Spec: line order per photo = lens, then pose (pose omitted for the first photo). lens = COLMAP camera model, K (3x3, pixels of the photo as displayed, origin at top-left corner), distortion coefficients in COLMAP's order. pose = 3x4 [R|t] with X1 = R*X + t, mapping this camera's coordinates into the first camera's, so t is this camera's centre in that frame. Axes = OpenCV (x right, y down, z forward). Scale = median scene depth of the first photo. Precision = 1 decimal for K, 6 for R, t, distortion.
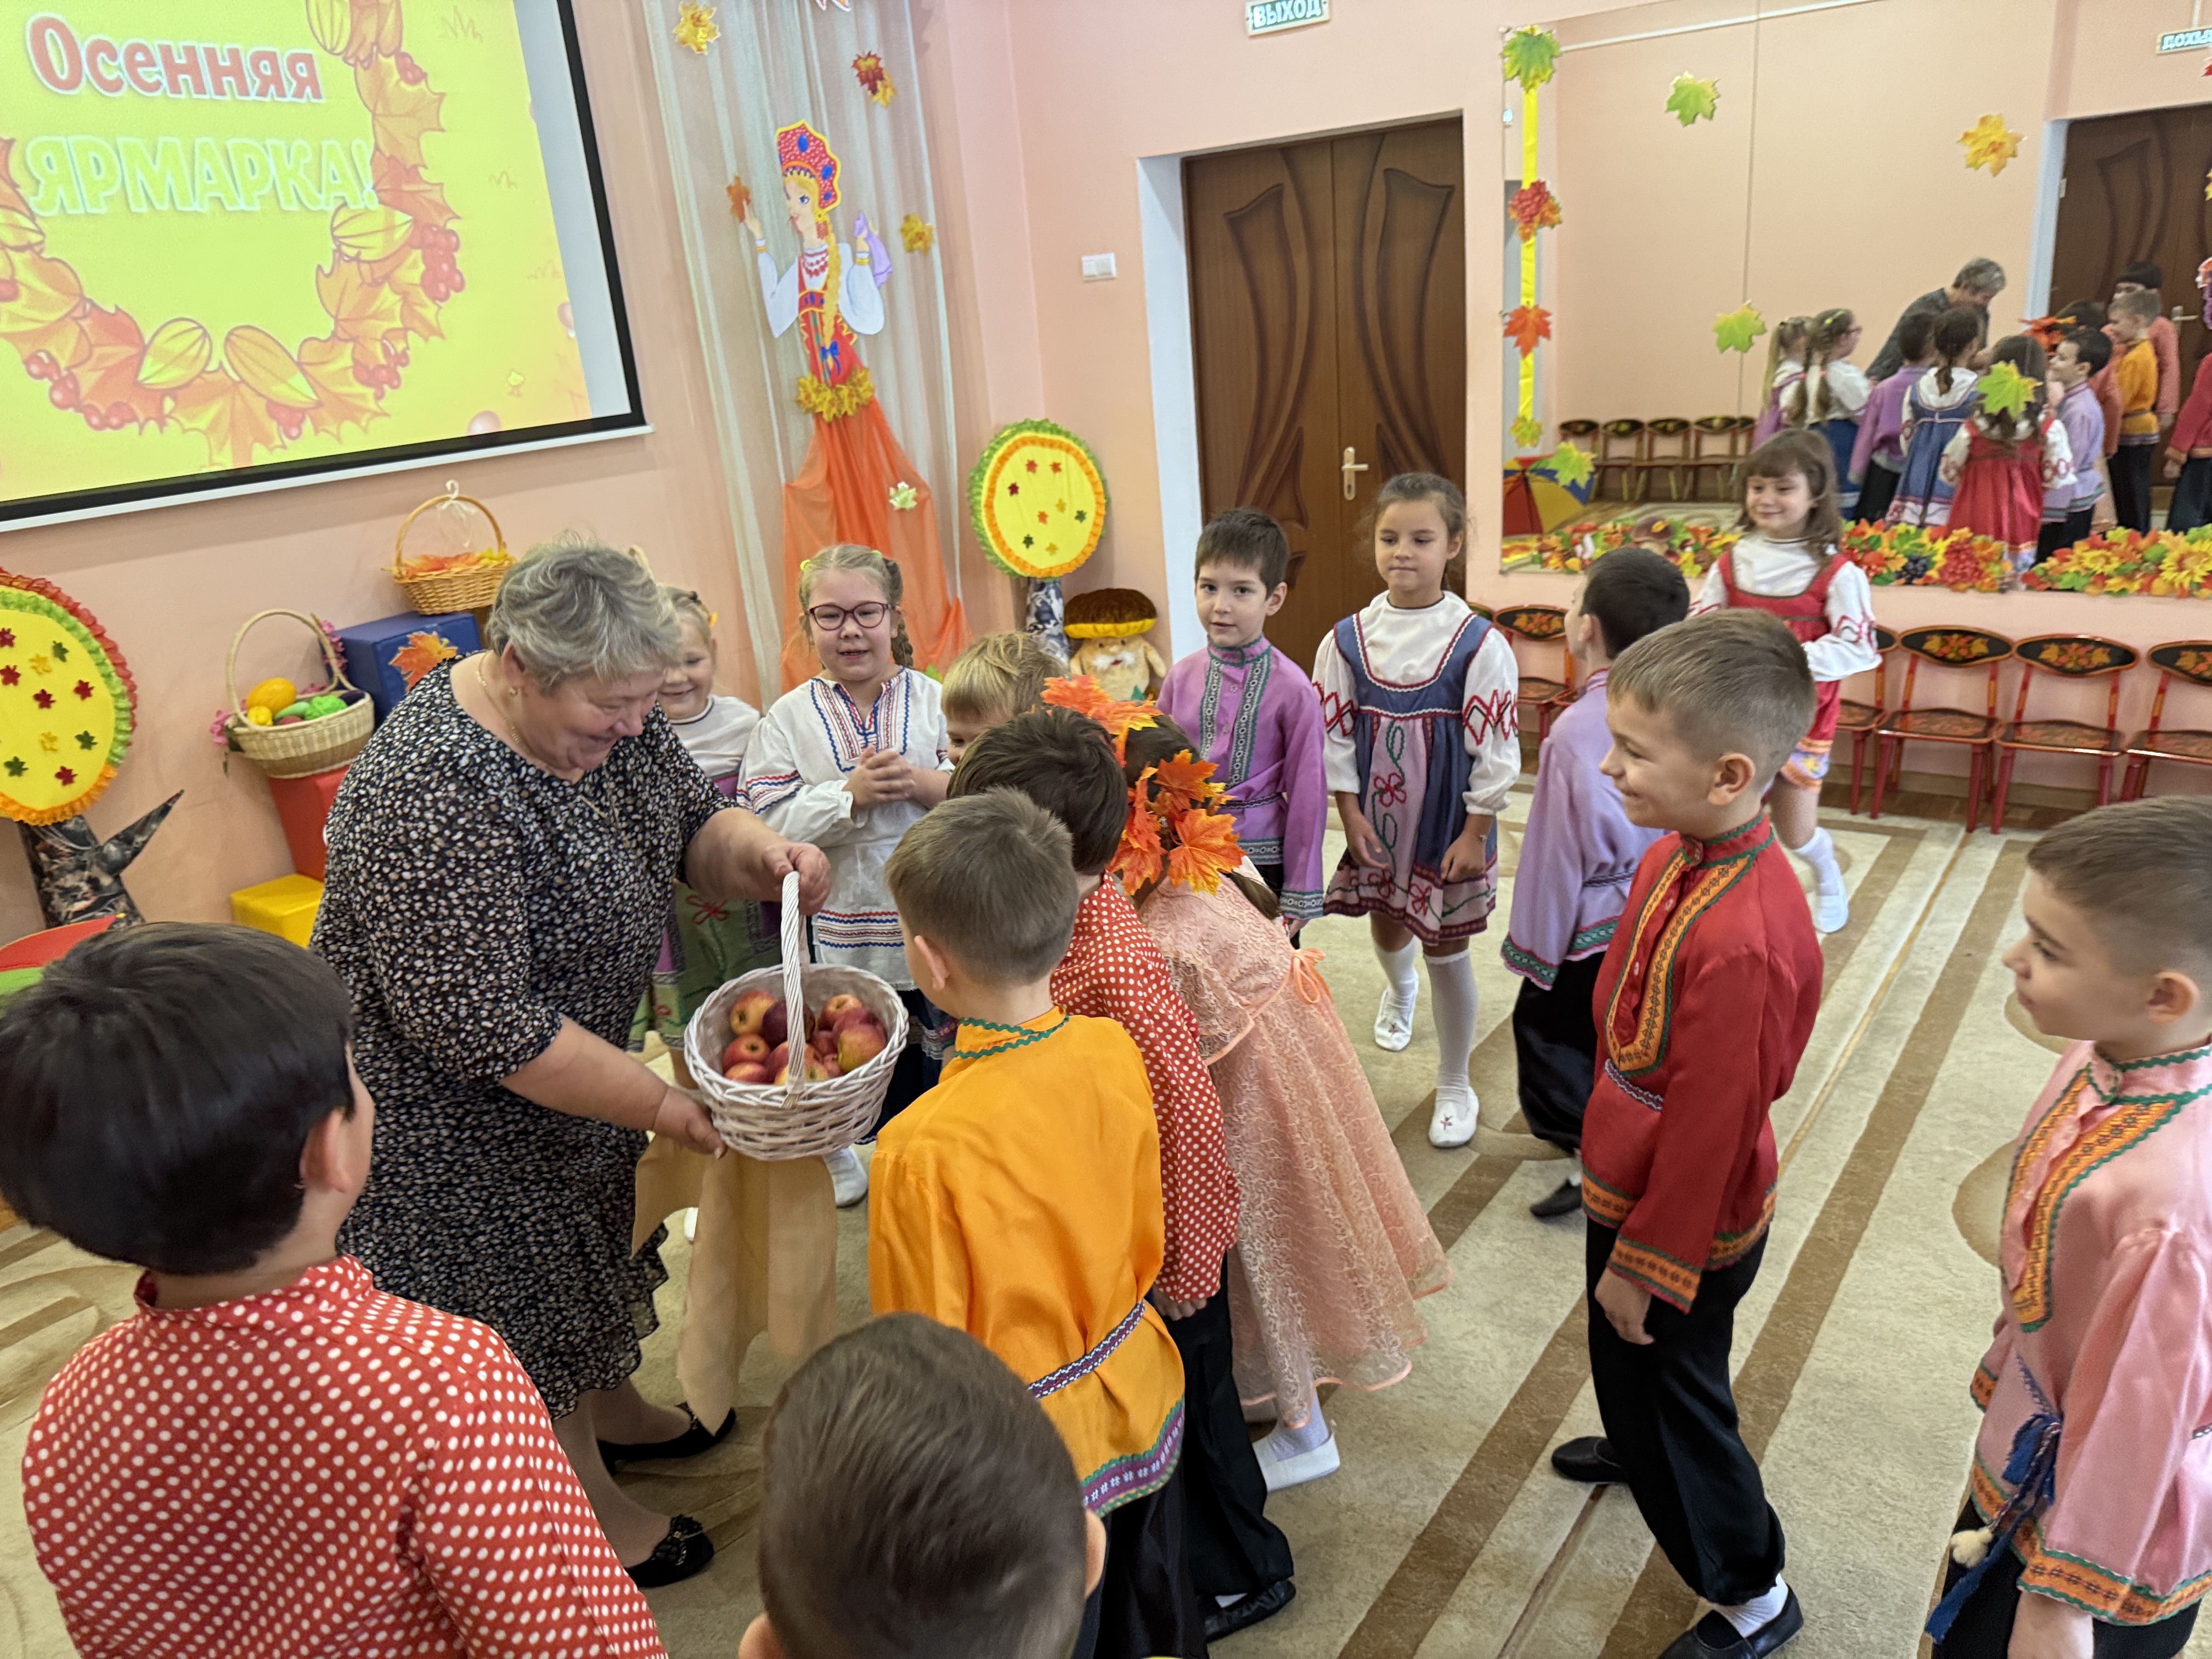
lens RADIAL K [[1550.8, 0, 1096.9], [0, 1550.8, 820.8], [0, 0, 1]] dist [0.040831, -0.053429]
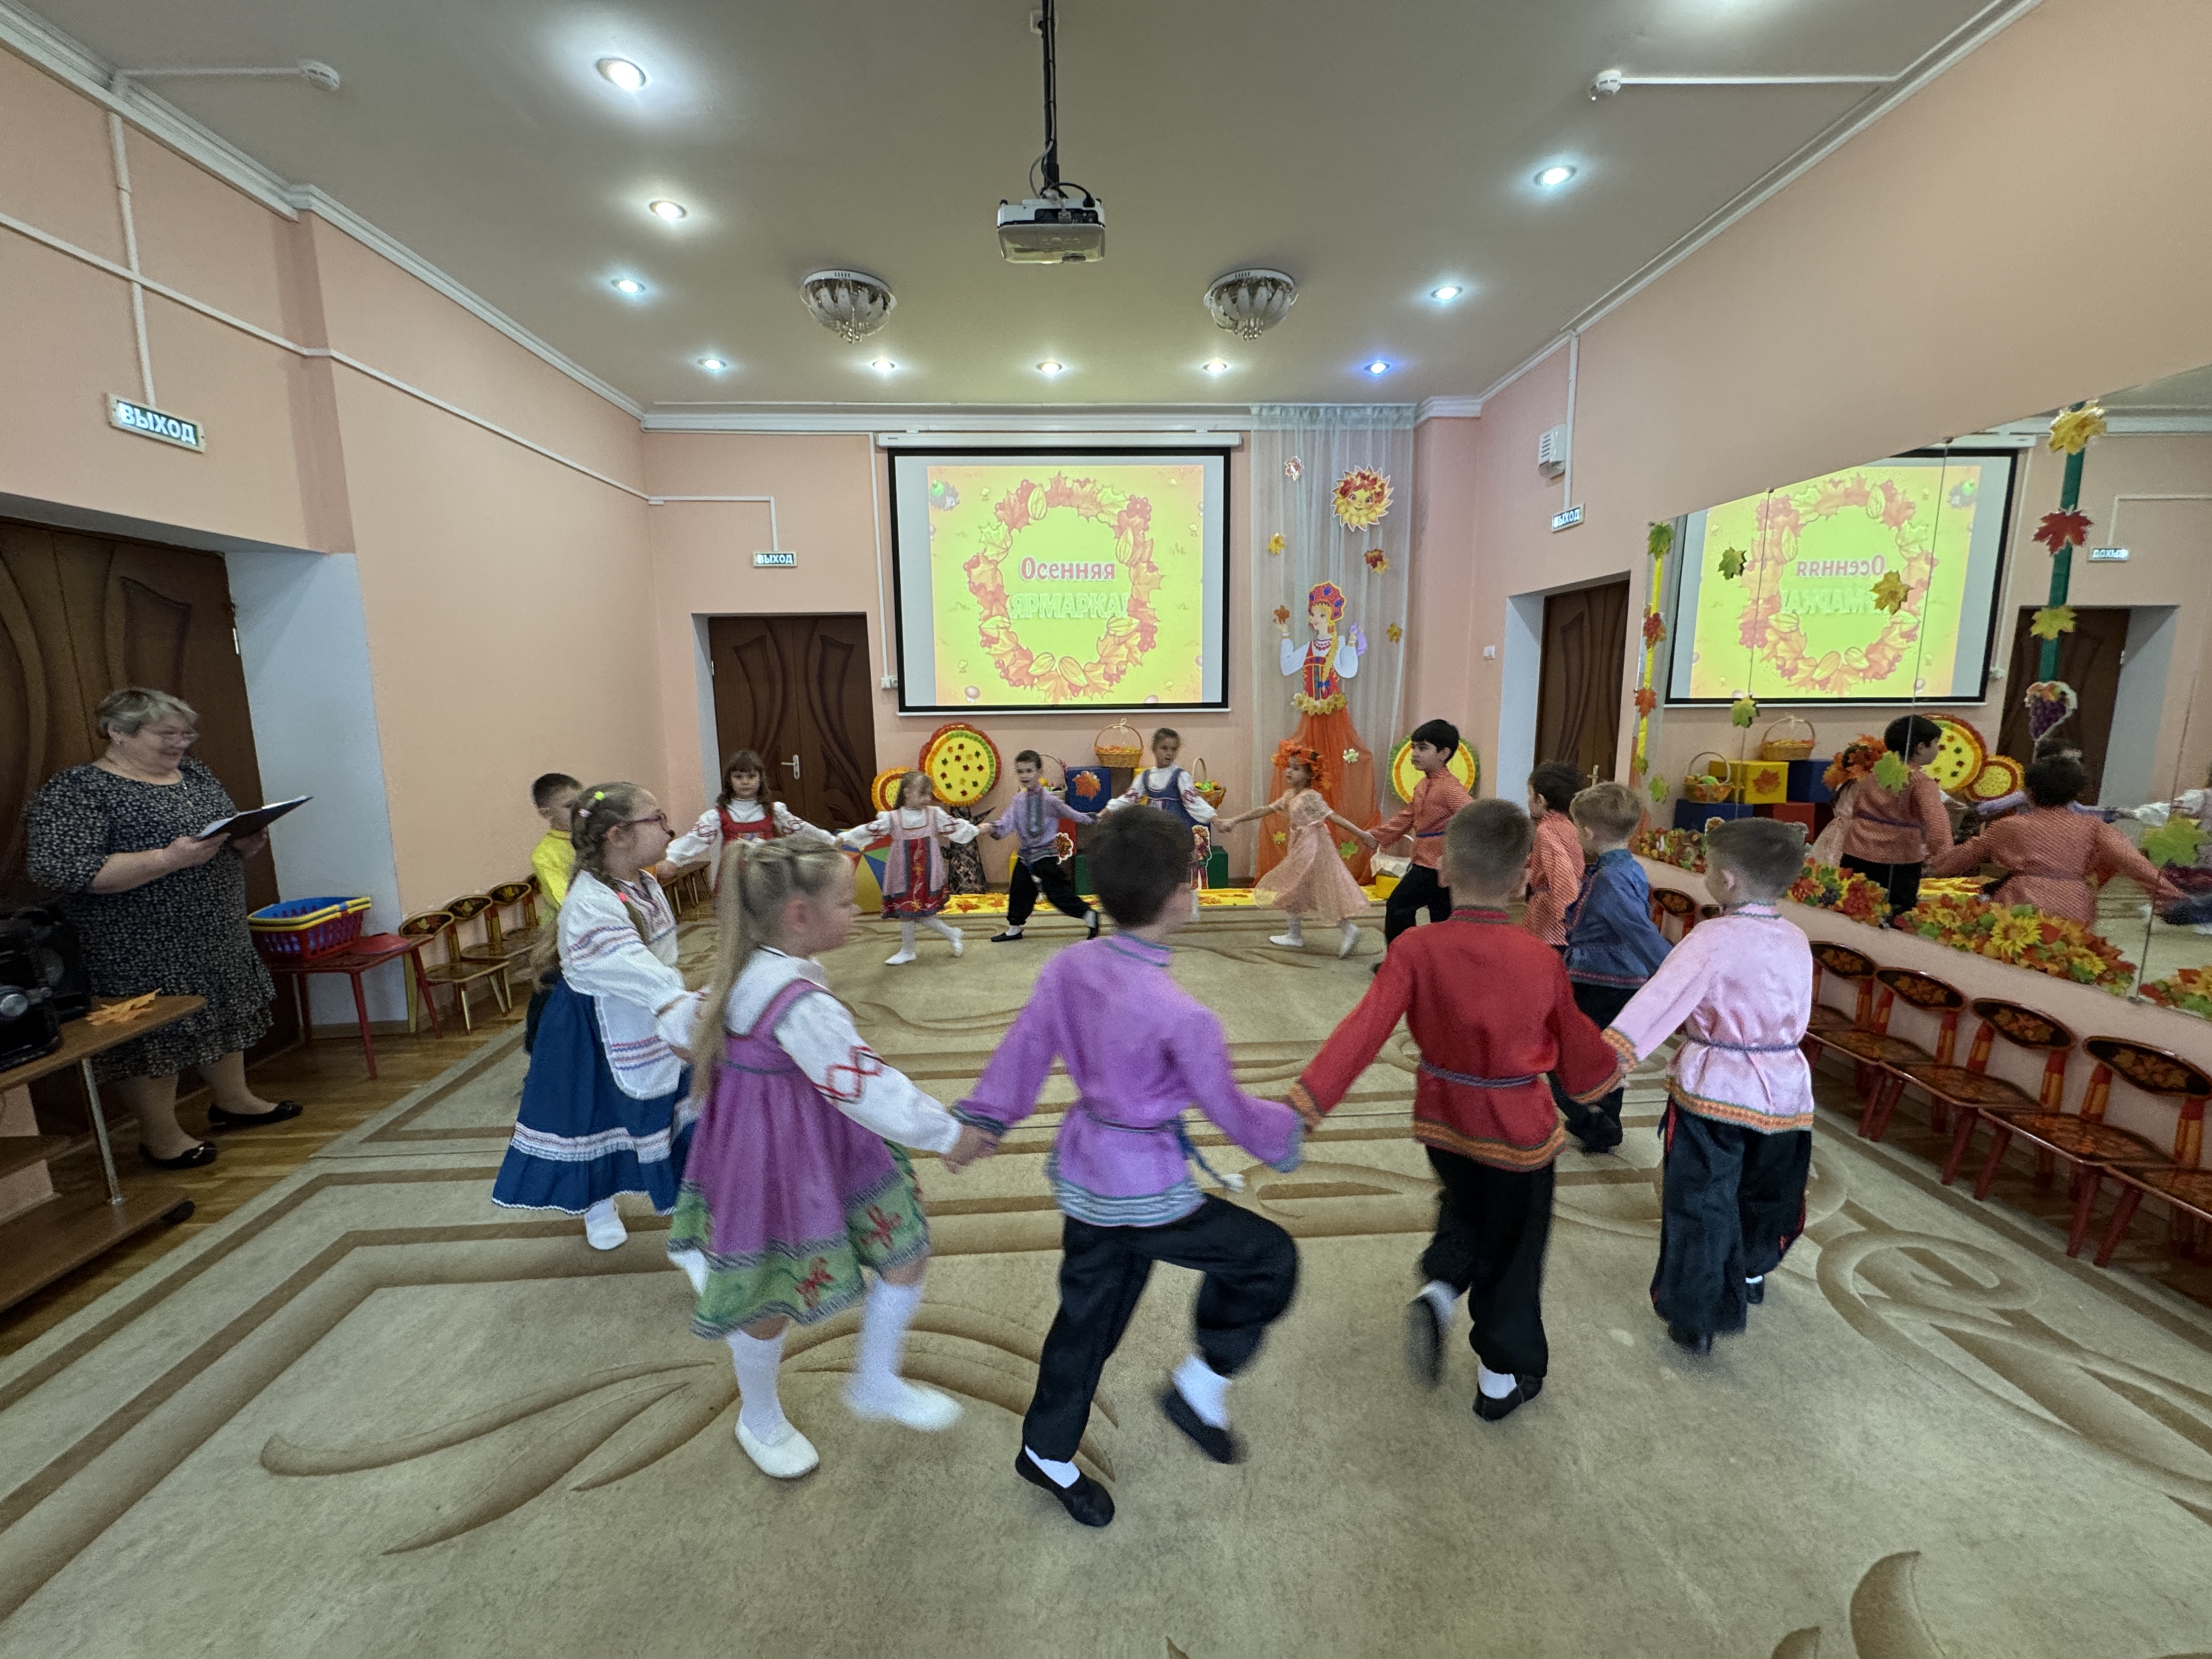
lens RADIAL K [[872.3, 0, 1092.1], [0, 872.3, 826.5], [0, 0, 1]] dist [-0.012486, 0.002774]
pose [[0.634005, 0.196694, -0.747897, 0.665655], [-0.290739, 0.956789, 0.005168, -0.039992], [0.716595, 0.214166, 0.663795, 0.045211]]
